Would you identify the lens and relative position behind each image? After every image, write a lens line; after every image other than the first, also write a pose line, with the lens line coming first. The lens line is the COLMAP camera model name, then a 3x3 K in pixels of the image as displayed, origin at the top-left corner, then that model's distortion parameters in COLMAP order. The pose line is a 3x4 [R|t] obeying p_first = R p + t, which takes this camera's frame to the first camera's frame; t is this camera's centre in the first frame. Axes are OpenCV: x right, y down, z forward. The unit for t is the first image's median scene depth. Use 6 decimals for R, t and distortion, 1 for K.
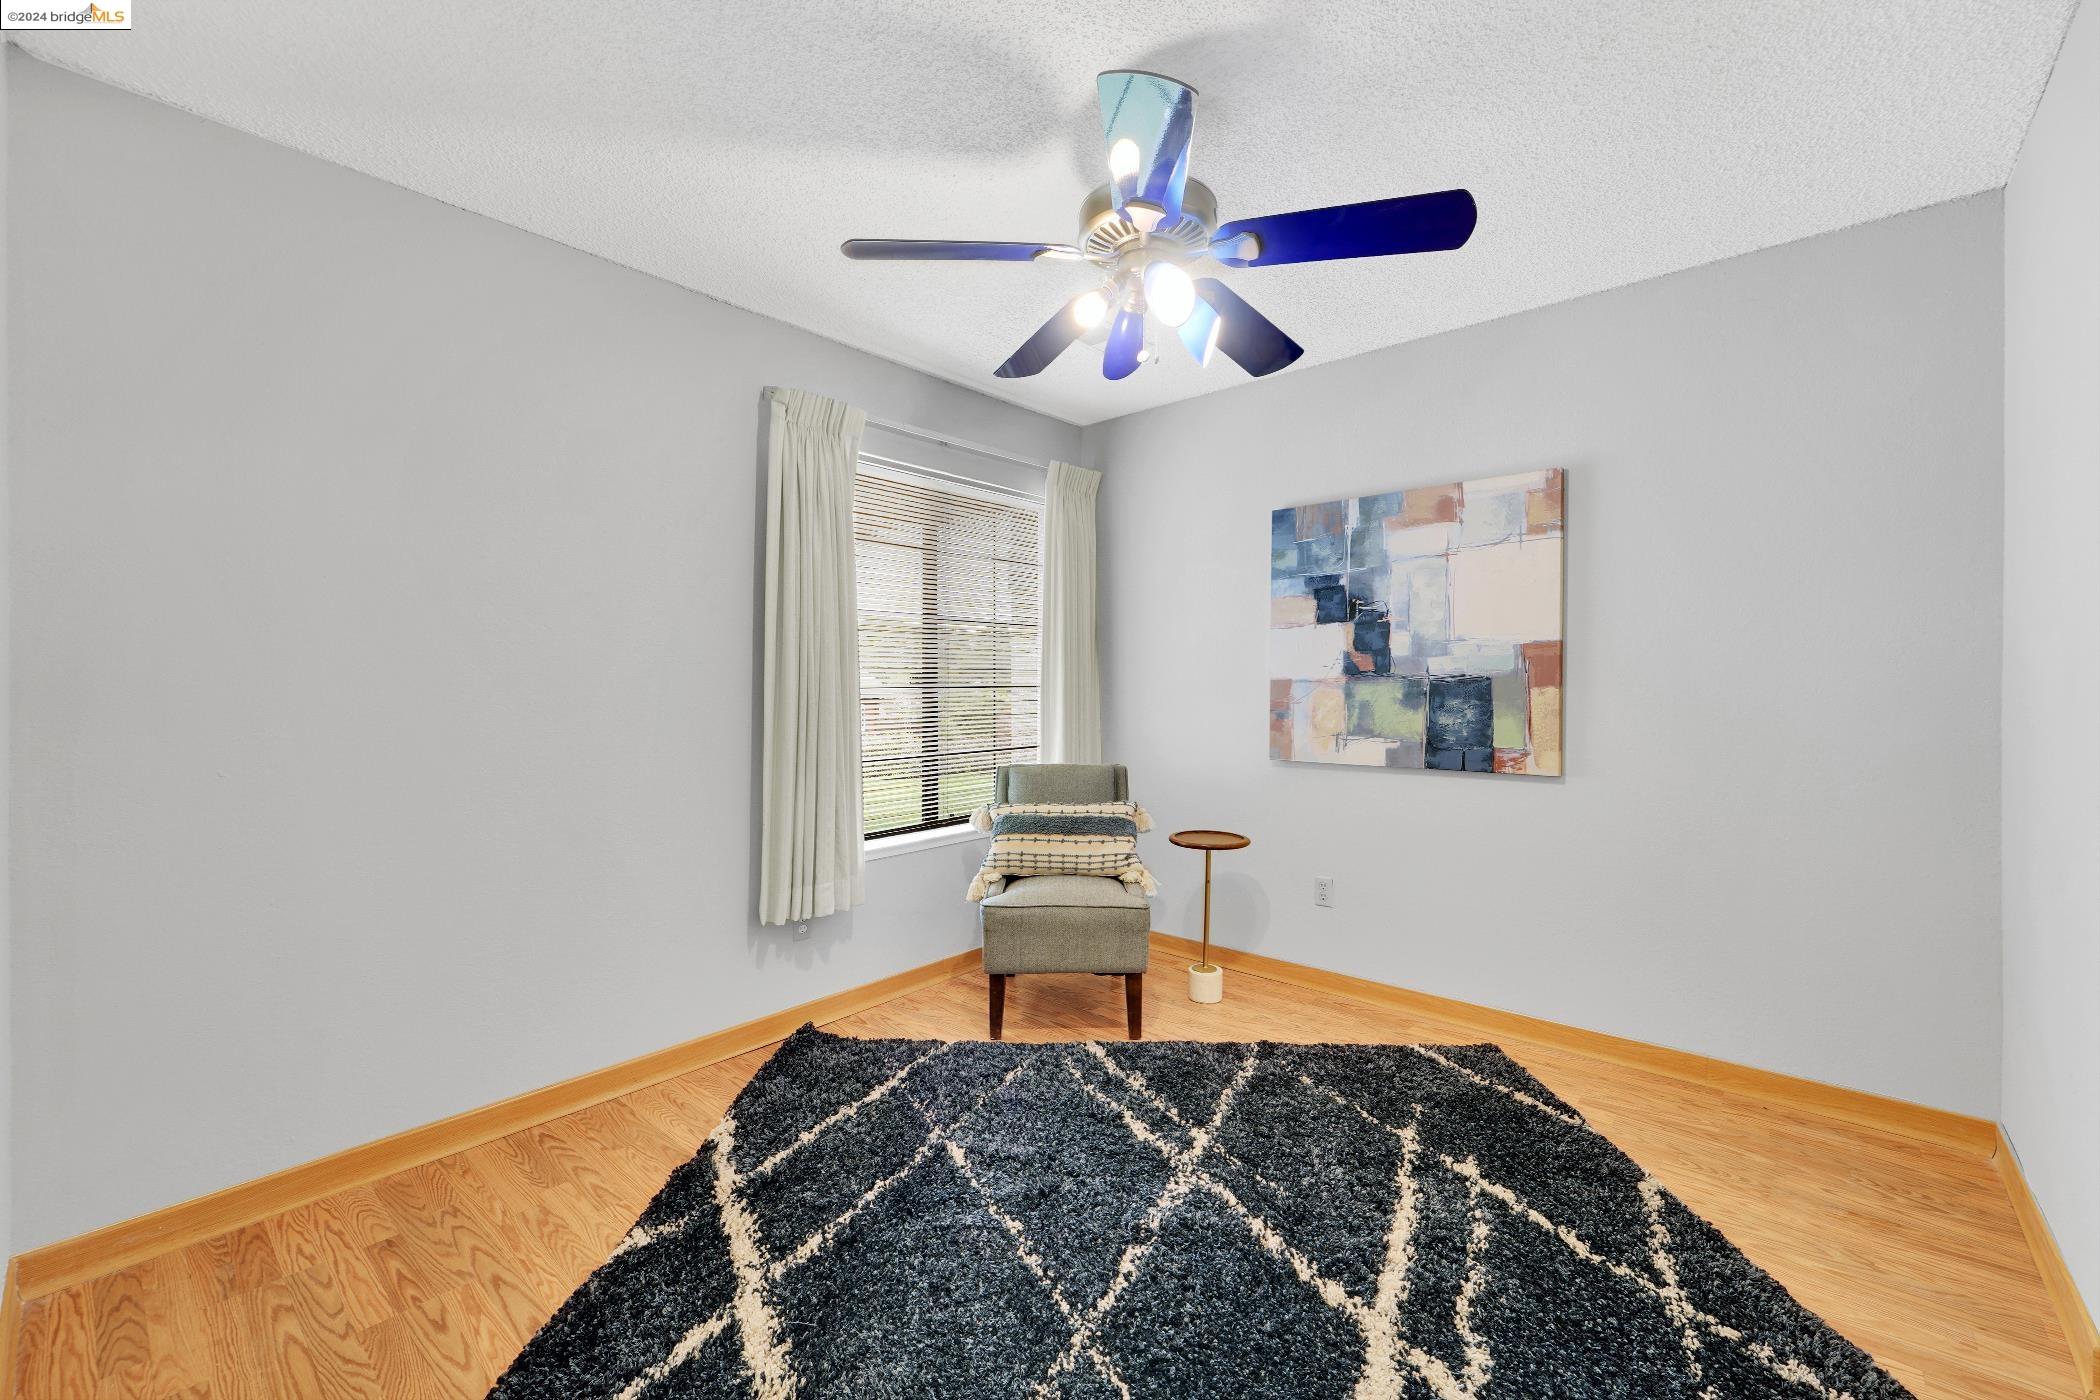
lens RADIAL K [[850.7, 0, 1052.8], [0, 850.7, 693.7], [0, 0, 1]] dist [0.003036, 0.000140]
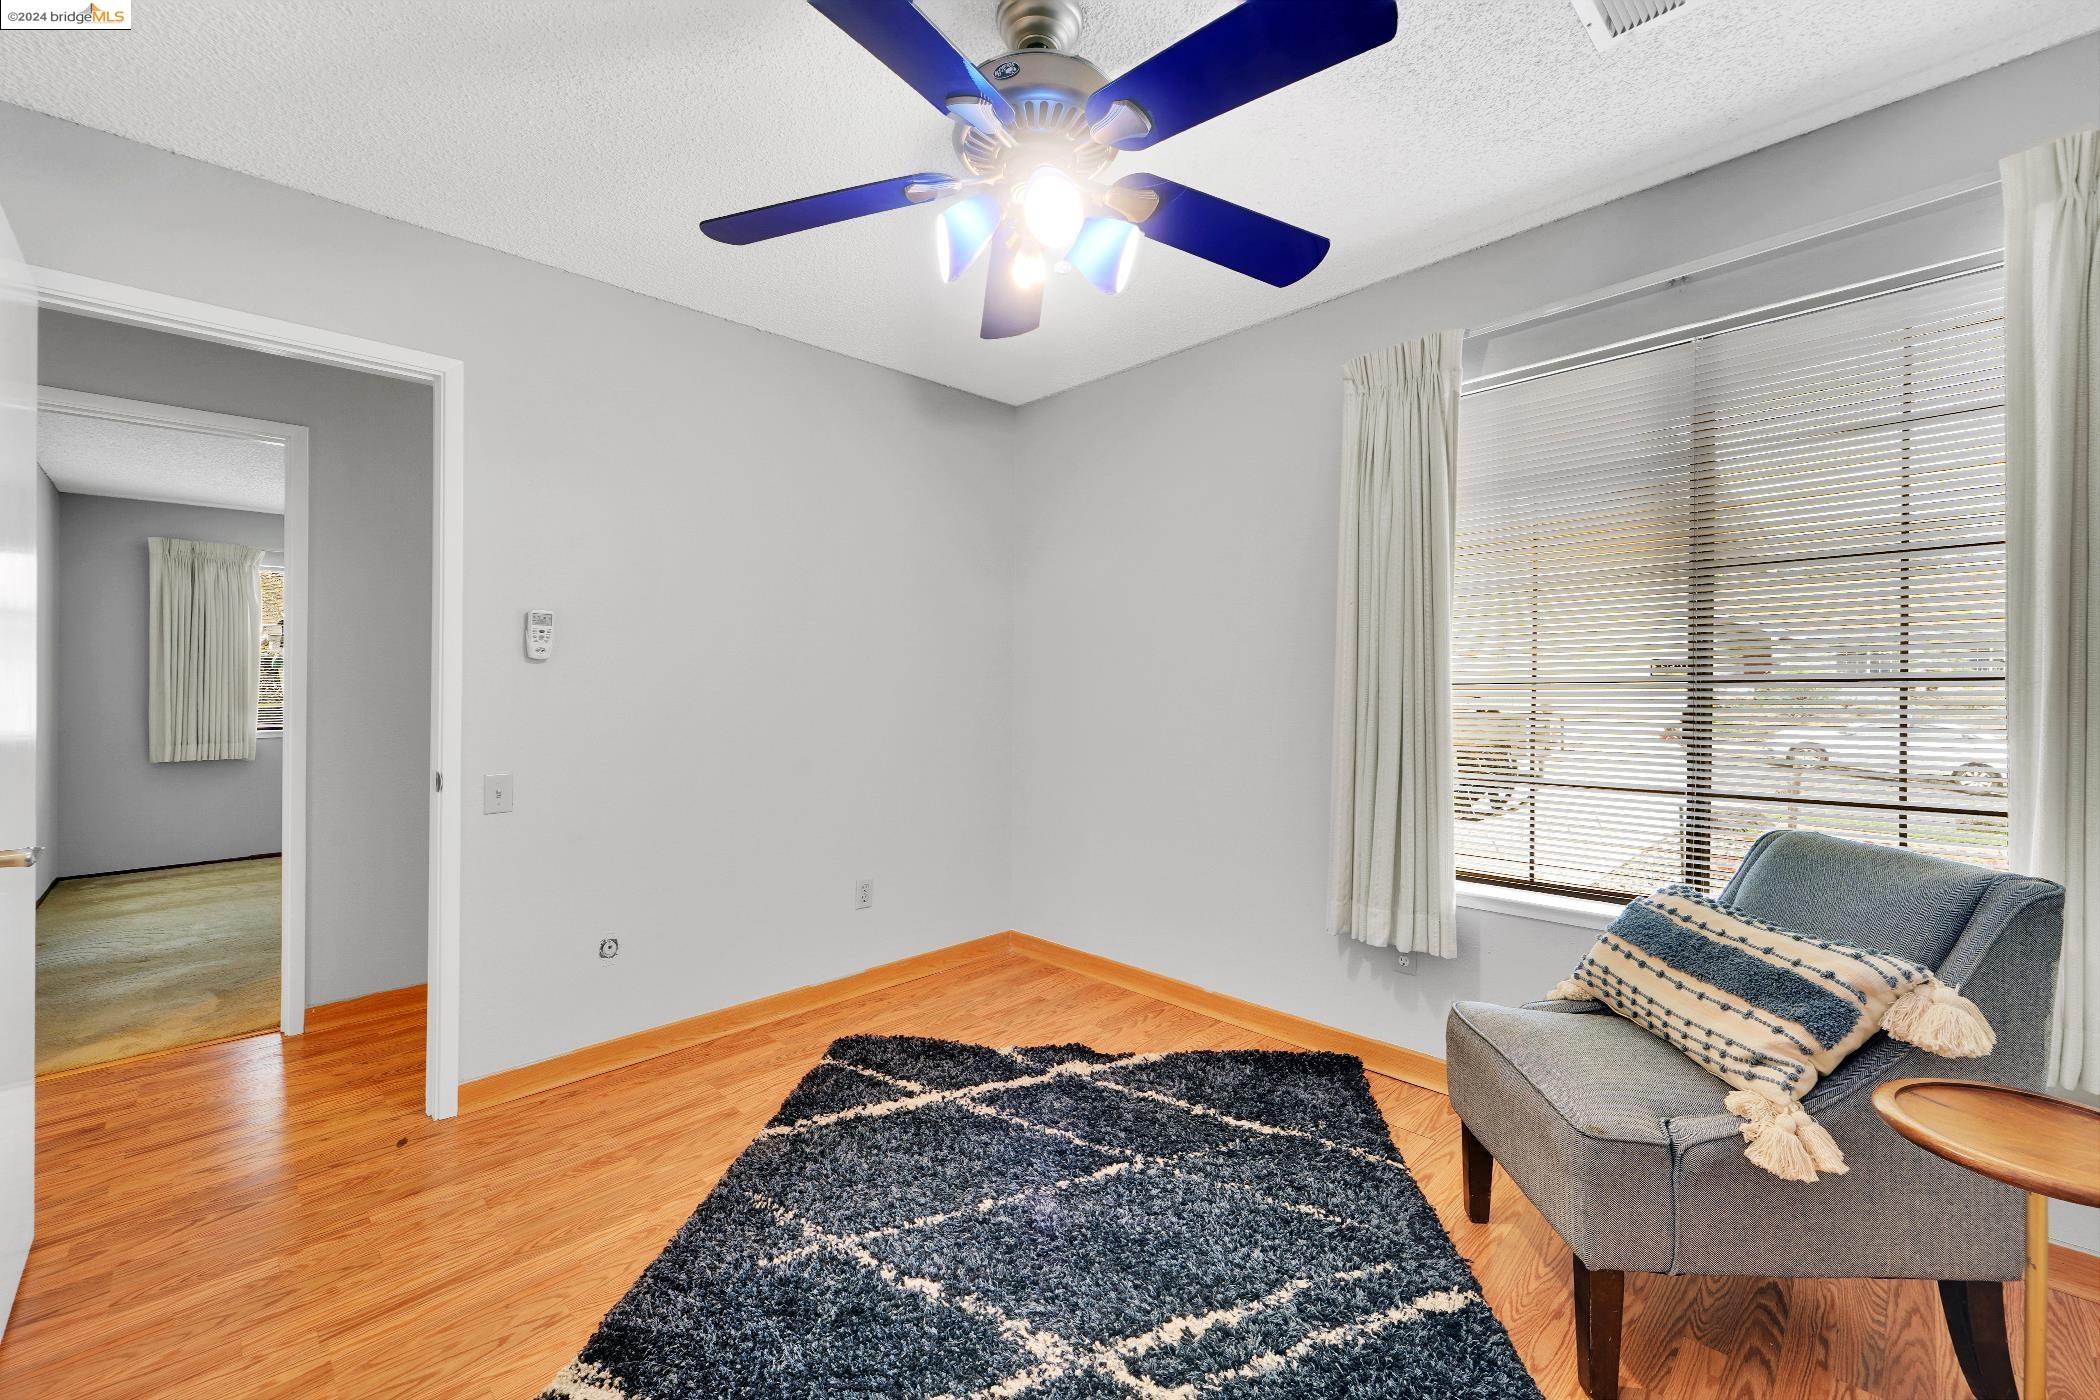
lens RADIAL K [[850.7, 0, 1052.8], [0, 850.7, 693.7], [0, 0, 1]] dist [0.003036, 0.000140]
pose [[-0.086751, 0.008357, -0.996195, 0.905247], [0.005667, 0.999953, 0.007895, -0.009707], [0.996214, -0.004960, -0.086795, 1.081036]]
